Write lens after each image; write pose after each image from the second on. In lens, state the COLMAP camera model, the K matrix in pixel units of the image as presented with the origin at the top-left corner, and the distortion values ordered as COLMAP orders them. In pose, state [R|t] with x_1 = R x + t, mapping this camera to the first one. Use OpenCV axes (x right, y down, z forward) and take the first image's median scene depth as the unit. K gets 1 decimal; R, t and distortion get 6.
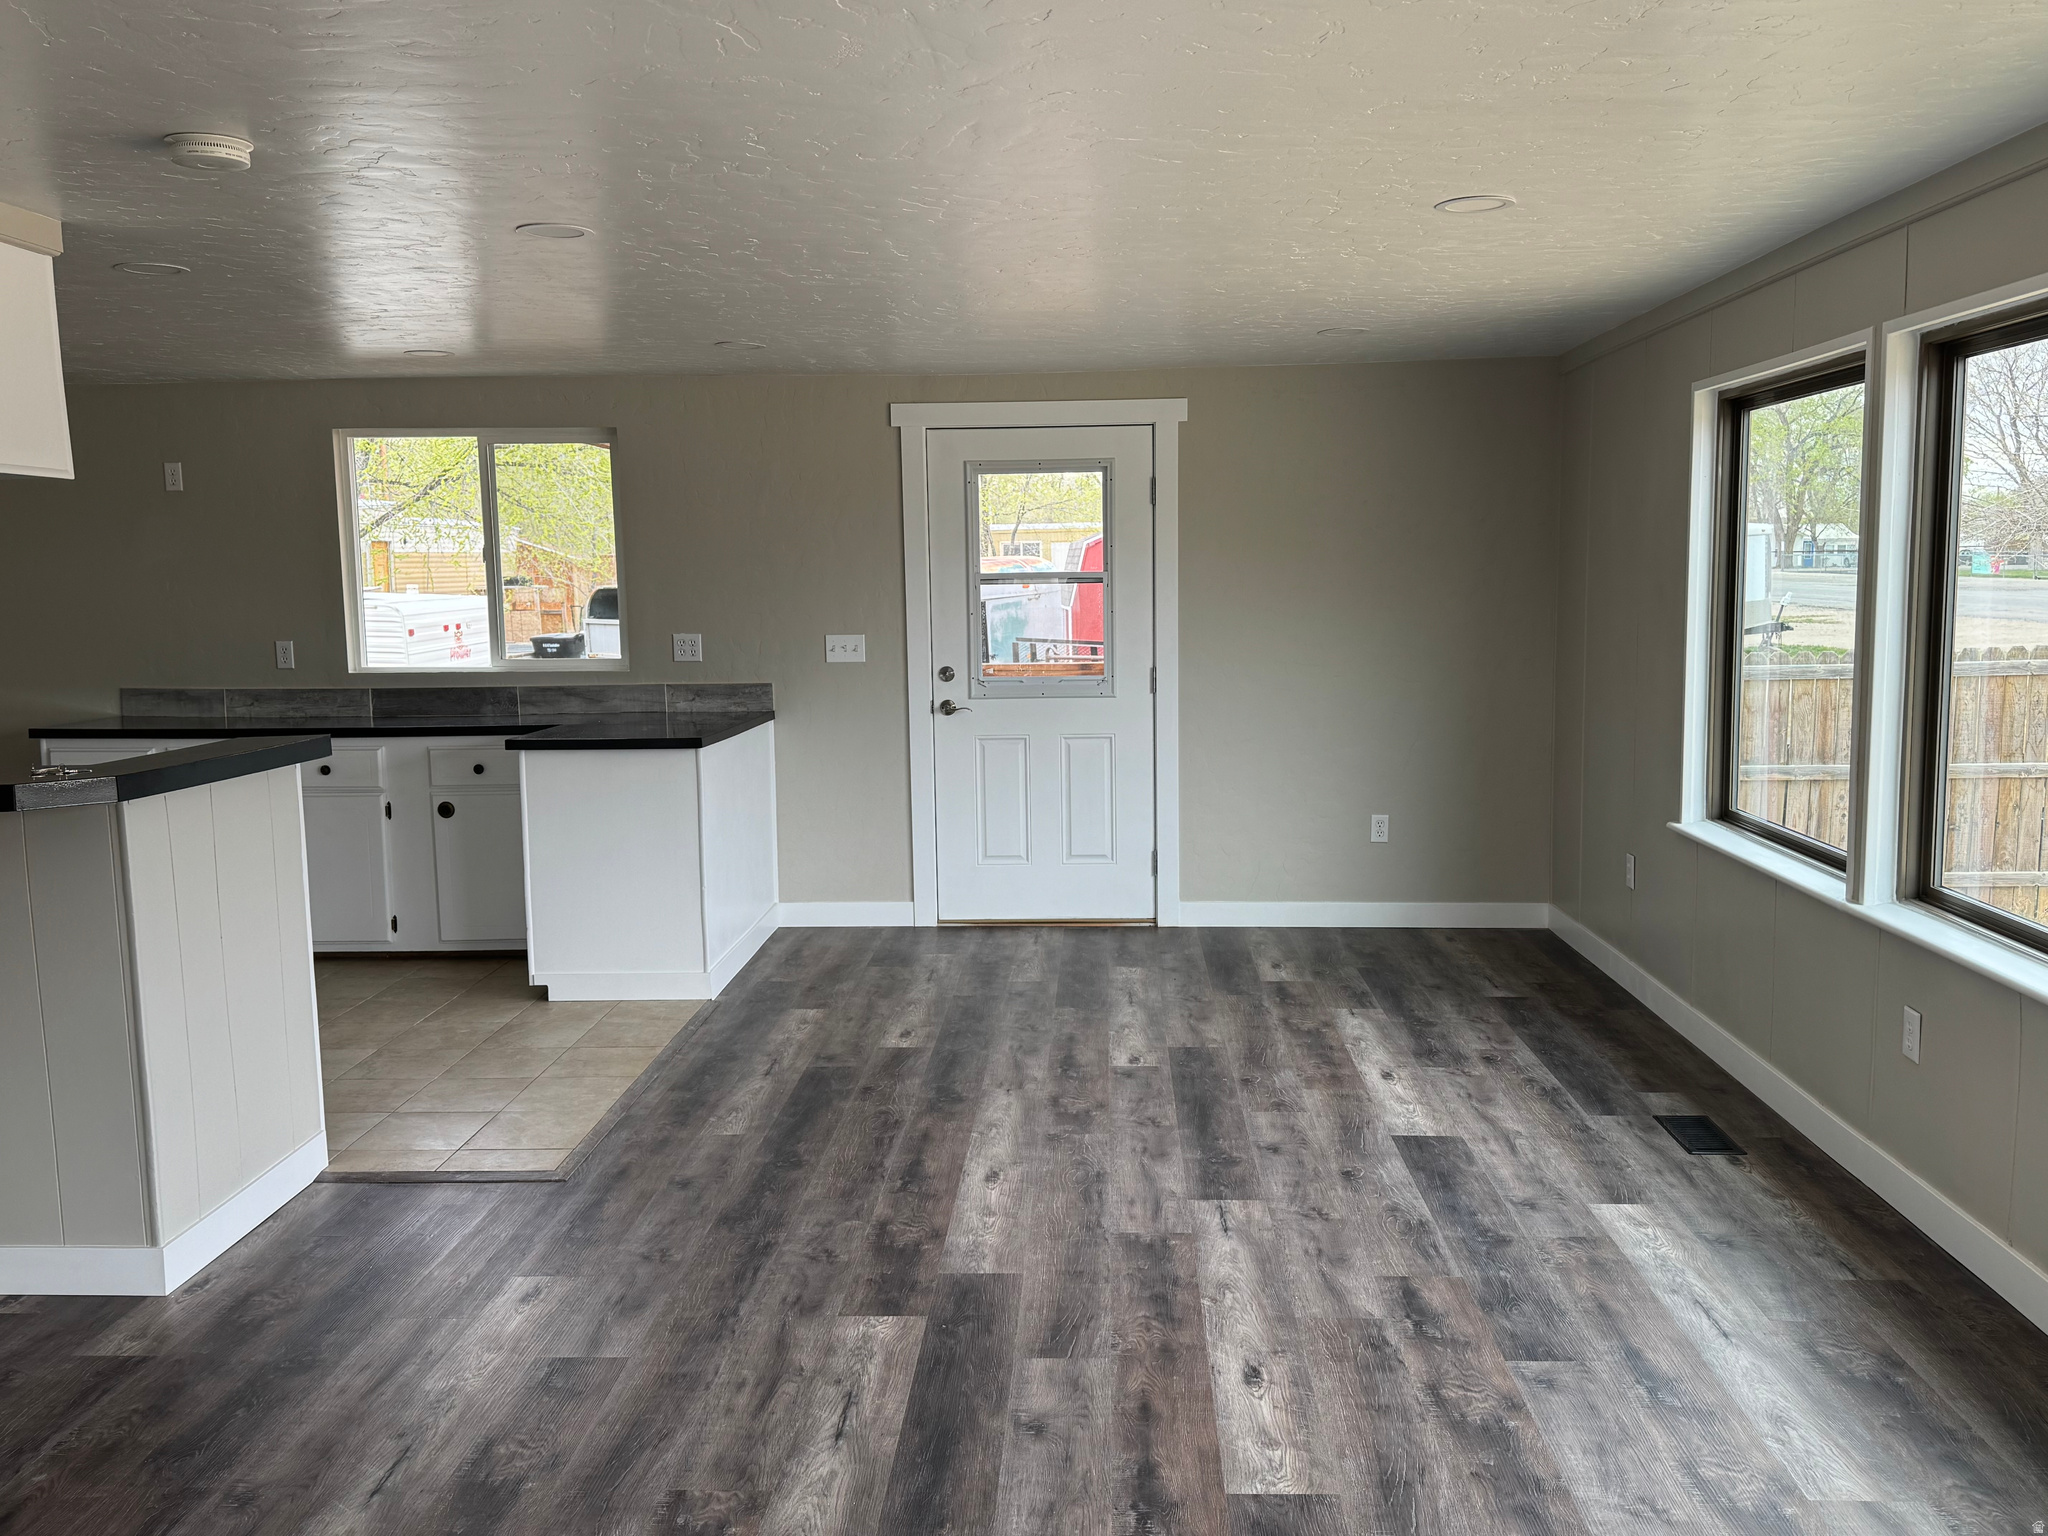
lens RADIAL K [[1688.2, 0, 1034.9], [0, 1688.2, 767.5], [0, 0, 1]] dist [0.085359, -0.137550]
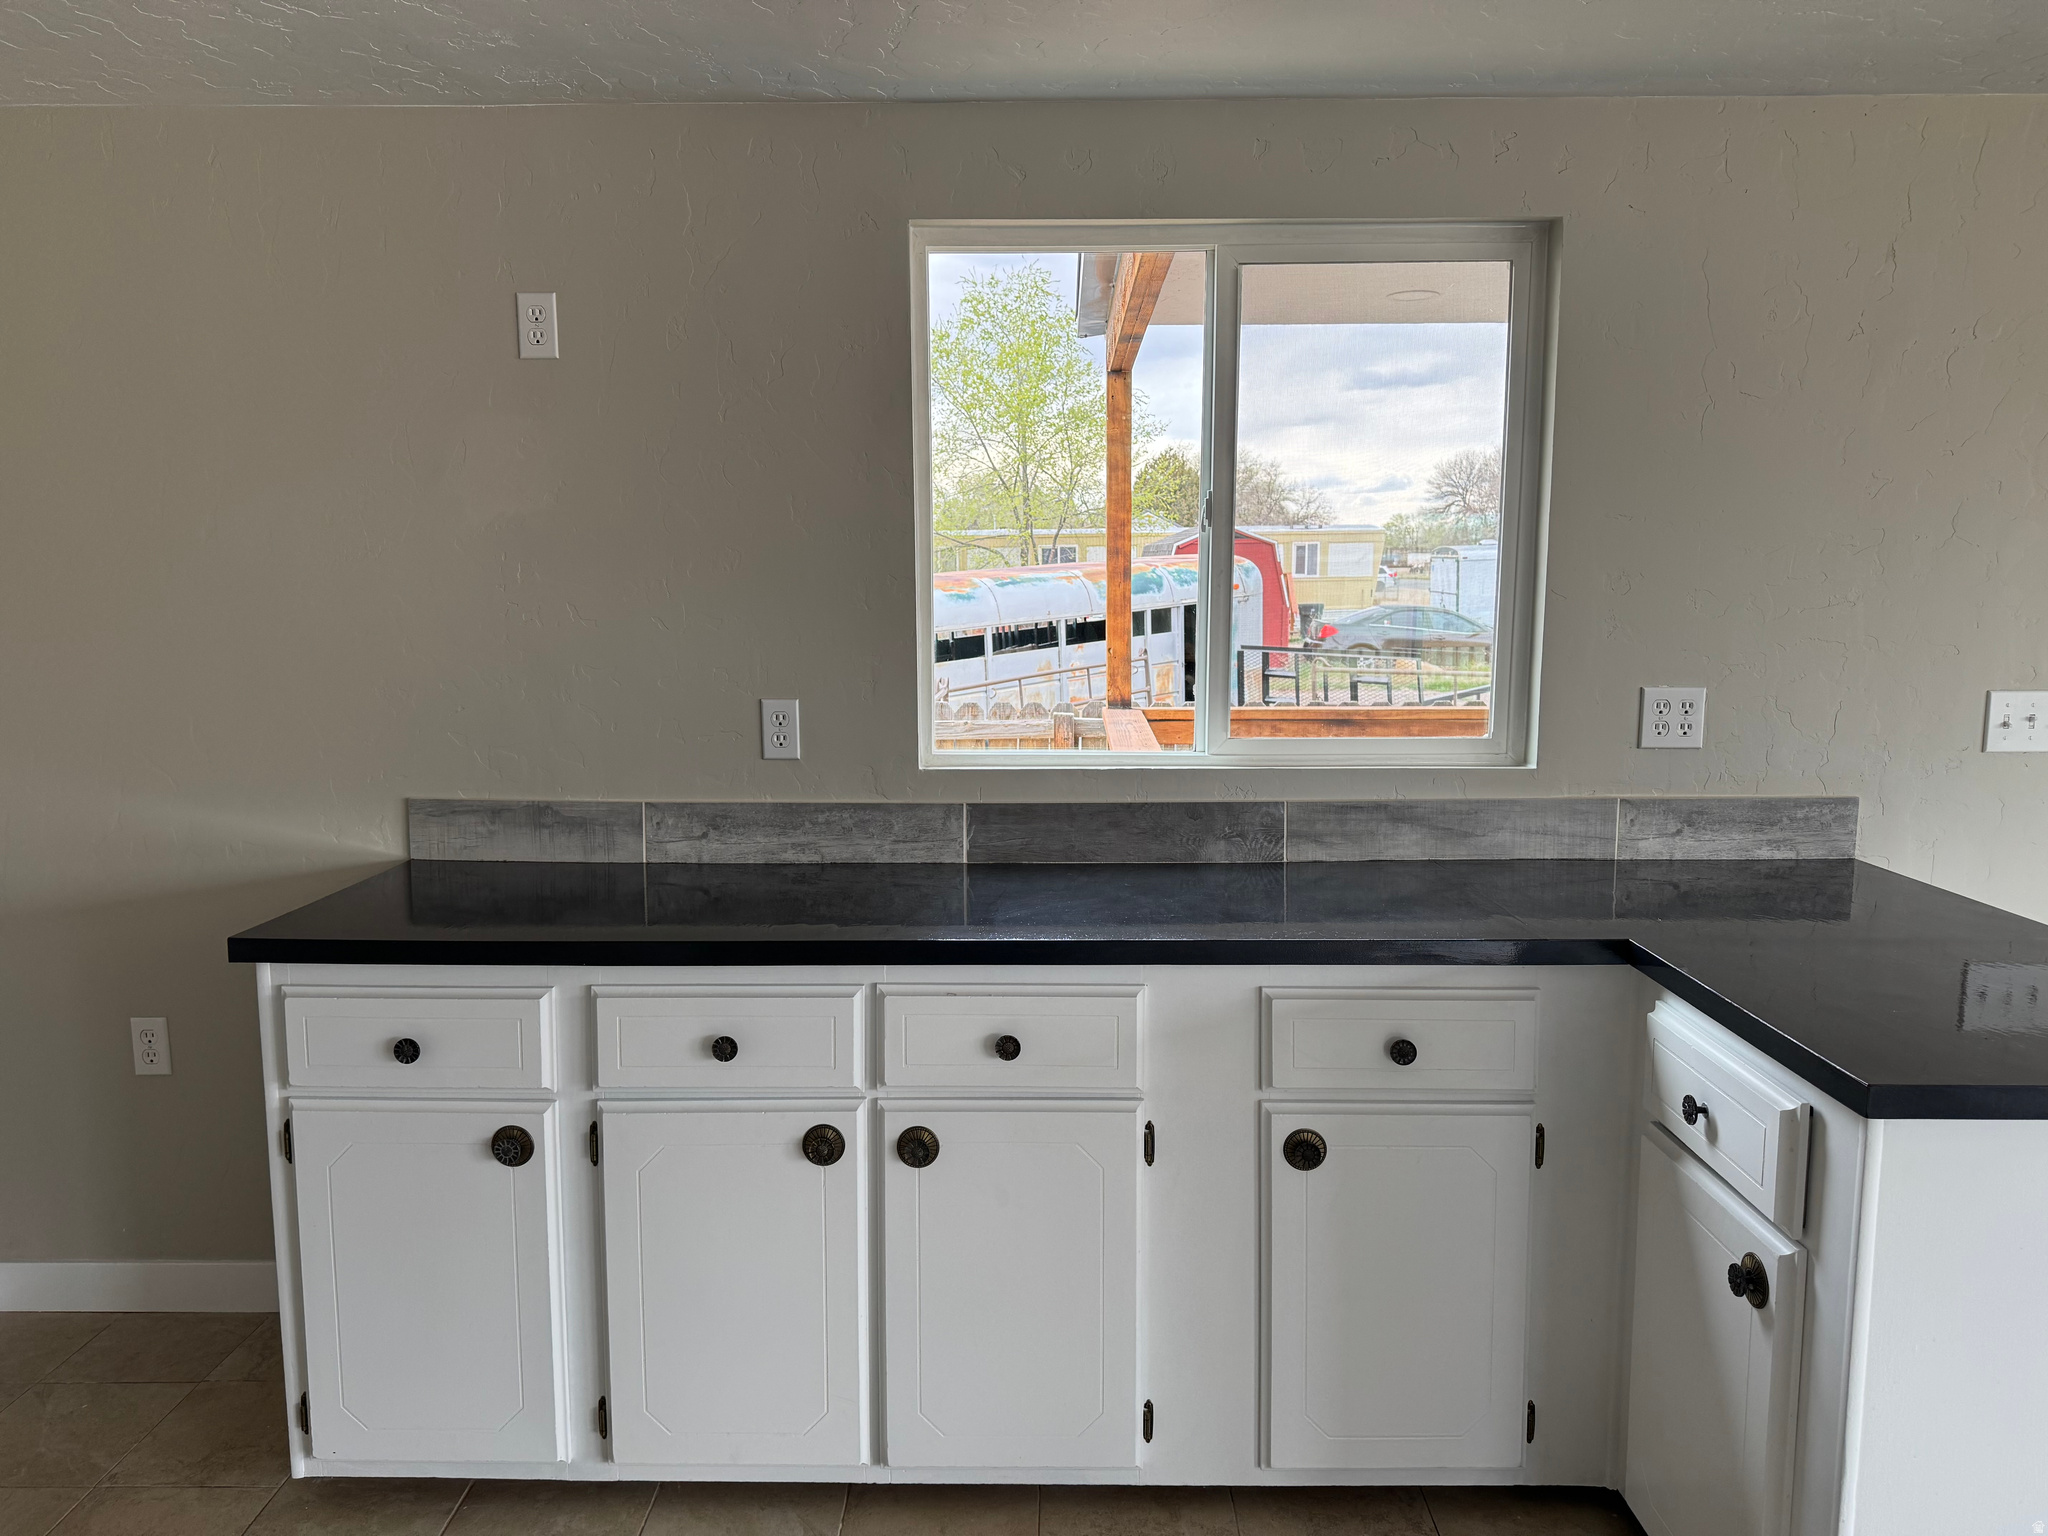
lens RADIAL K [[1437.3, 0, 1033.0], [0, 1437.3, 765.8], [0, 0, 1]] dist [0.067190, -0.050432]
pose [[0.999507, 0.004879, 0.031004, -0.385729], [-0.005391, 0.999850, 0.016464, -0.063219], [-0.030919, -0.016623, 0.999384, 0.615964]]
